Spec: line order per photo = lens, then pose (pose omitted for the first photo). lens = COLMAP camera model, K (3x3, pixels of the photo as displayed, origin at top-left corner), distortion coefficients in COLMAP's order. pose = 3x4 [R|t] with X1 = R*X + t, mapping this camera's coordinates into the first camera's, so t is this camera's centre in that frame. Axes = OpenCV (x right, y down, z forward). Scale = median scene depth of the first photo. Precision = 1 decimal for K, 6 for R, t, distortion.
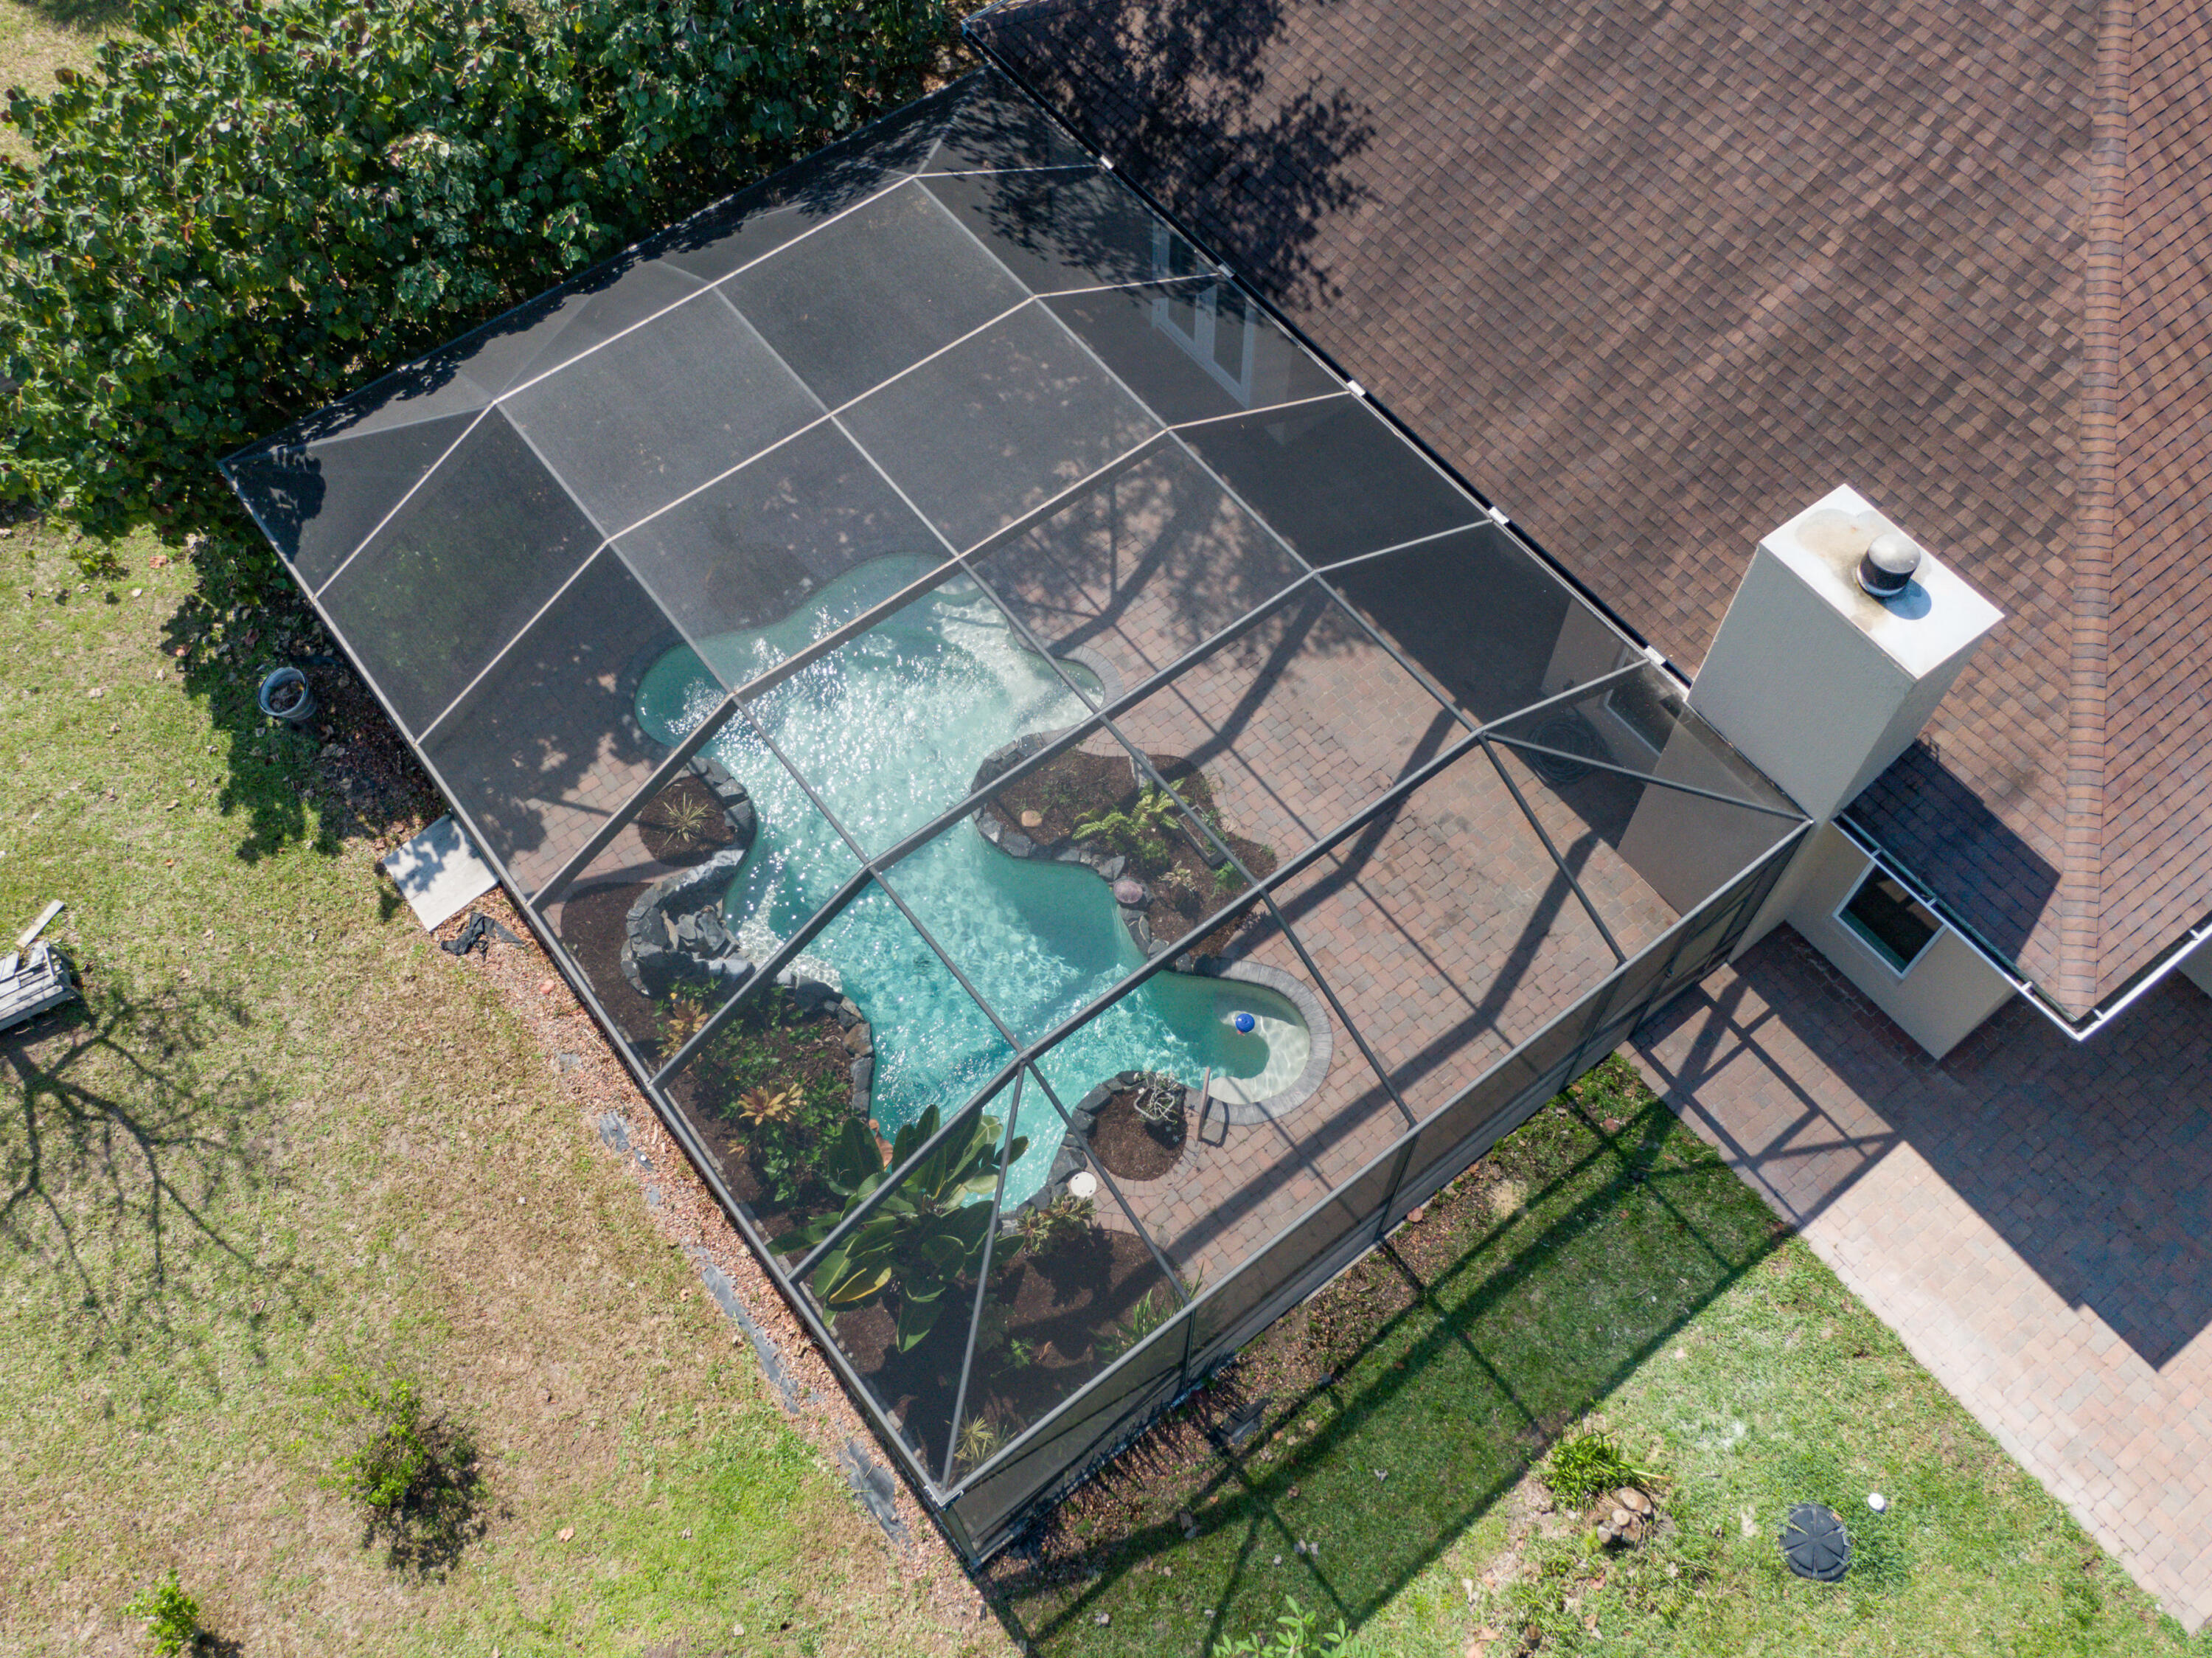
lens RADIAL K [[1826.1, 0, 1106.0], [0, 1826.1, 829.0], [0, 0, 1]] dist [0.047073, -0.000884]
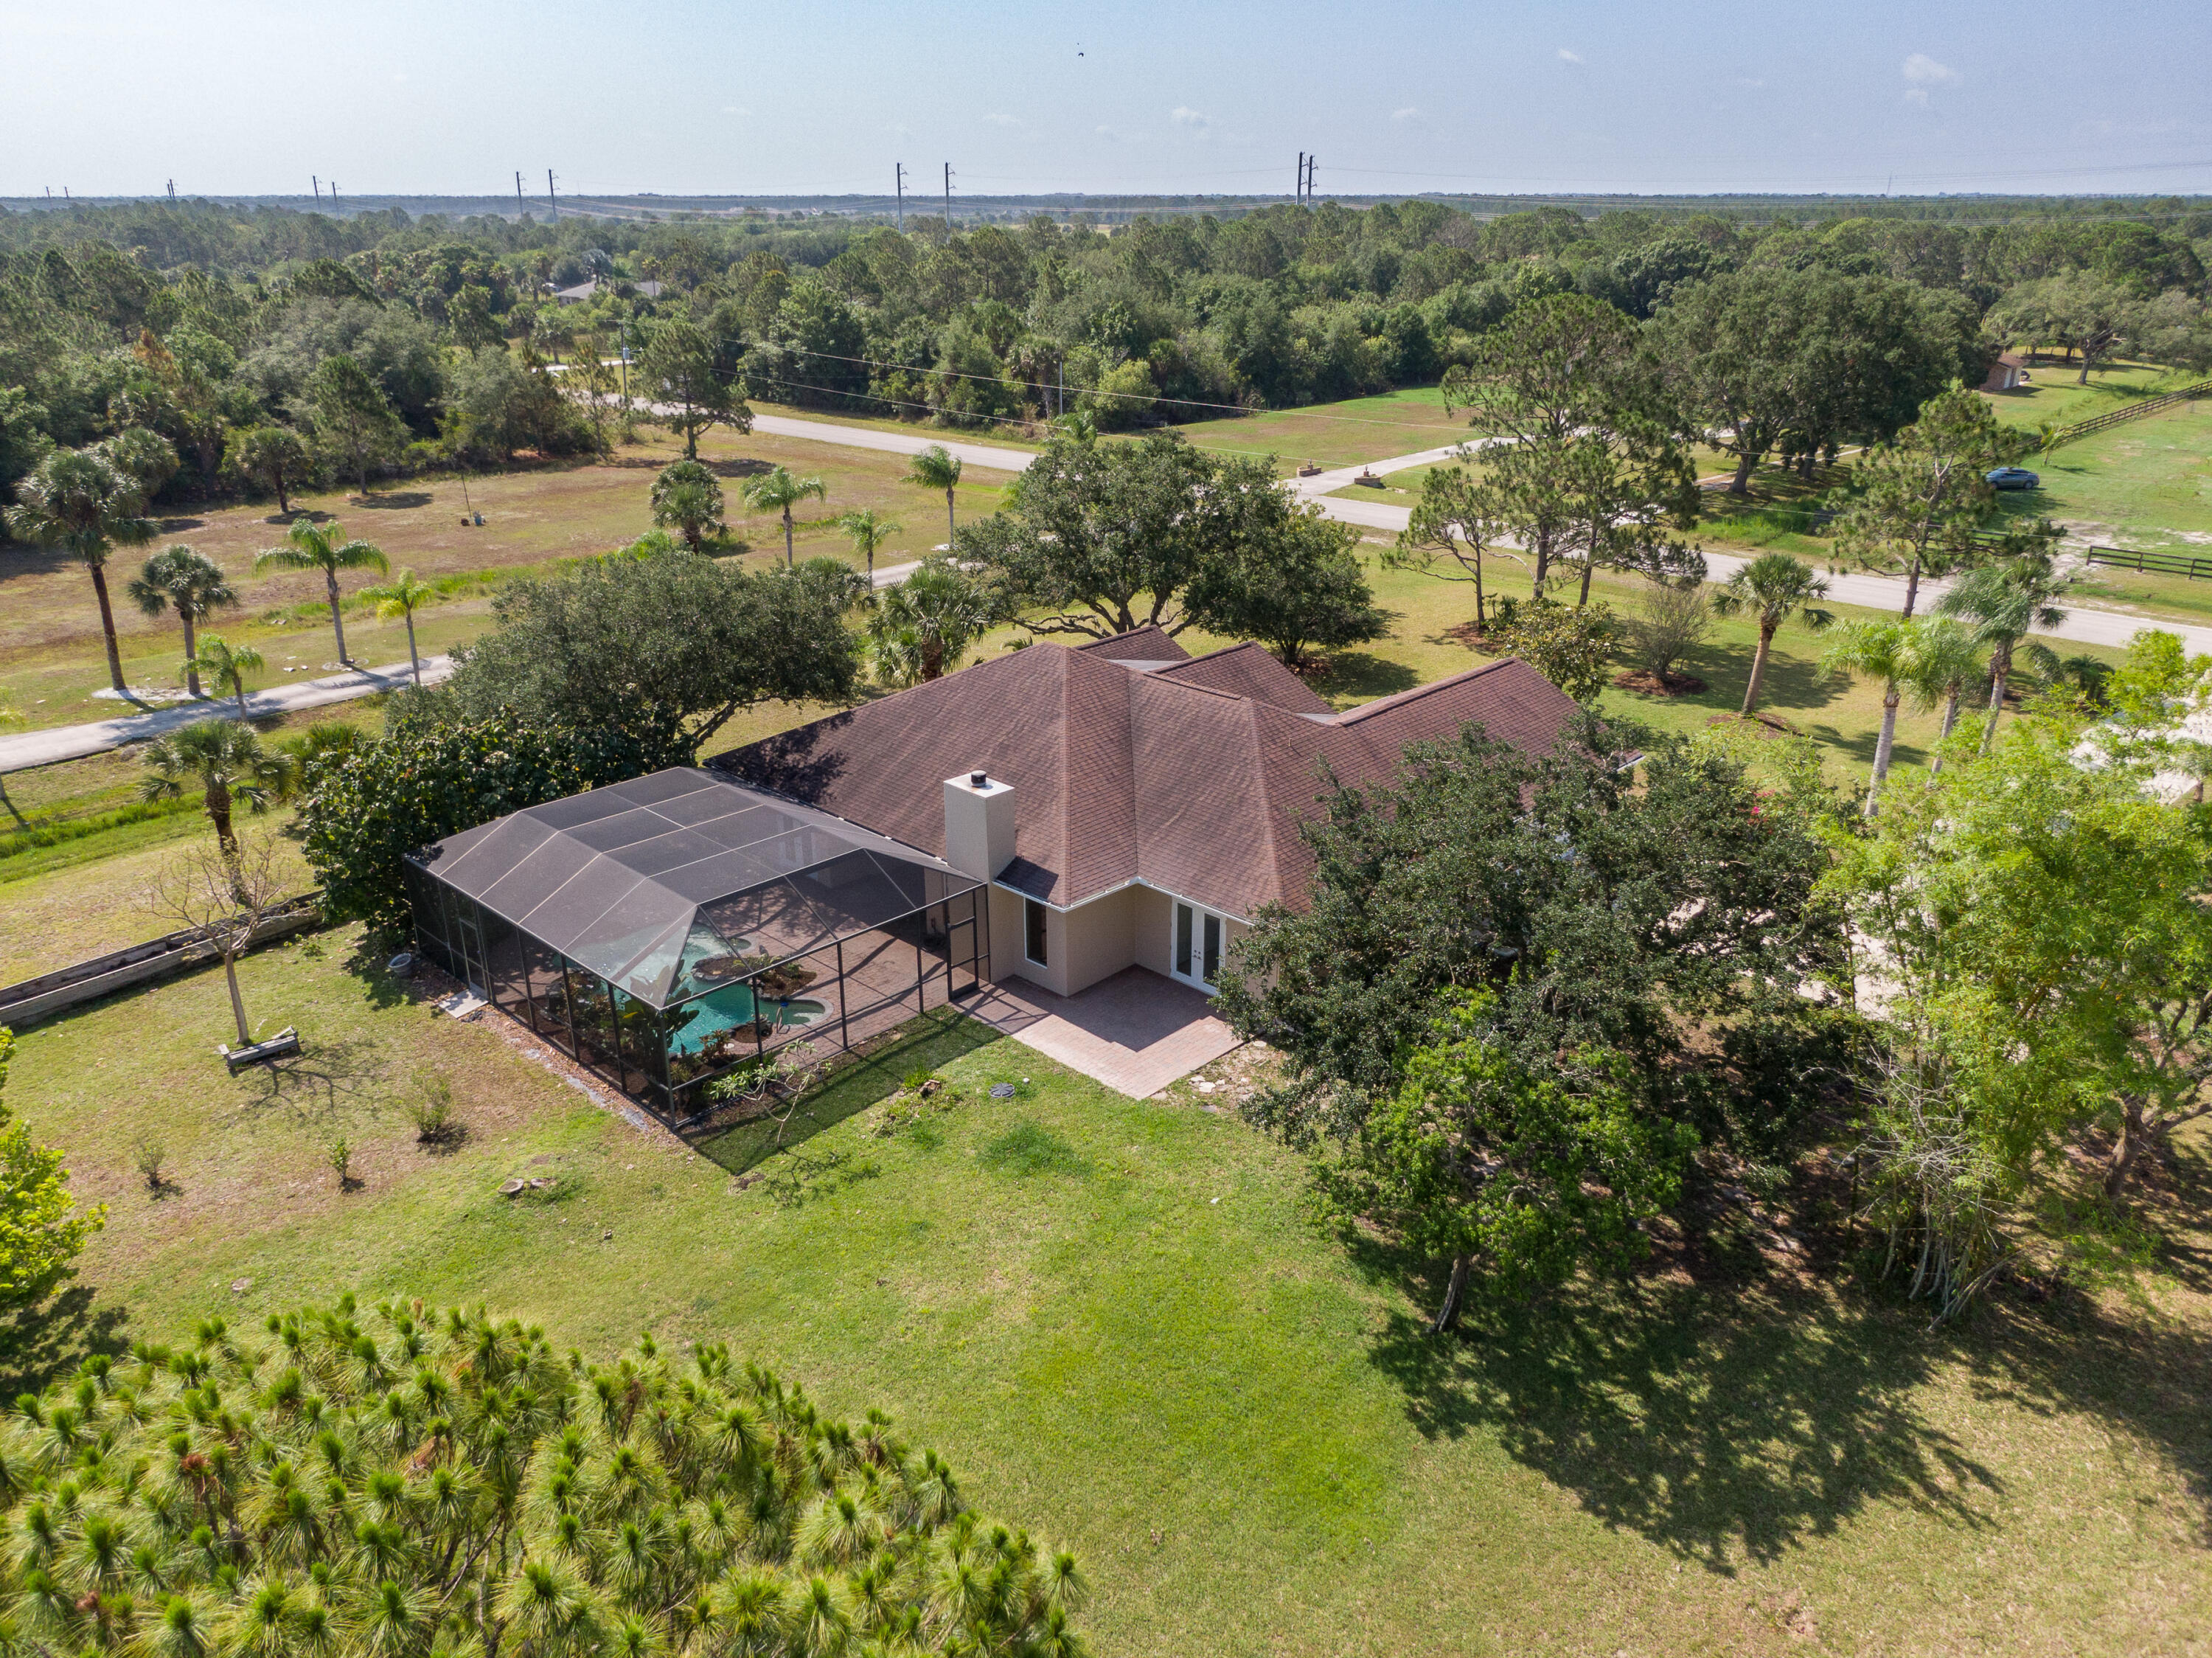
lens RADIAL K [[1552.9, 0, 1103.2], [0, 1552.9, 897.6], [0, 0, 1]] dist [0.095774, -0.170362]
pose [[0.989536, -0.045372, 0.136970, 0.197839], [0.118984, 0.793579, -0.596720, 1.282726], [-0.081622, 0.606773, 0.790673, -0.799055]]
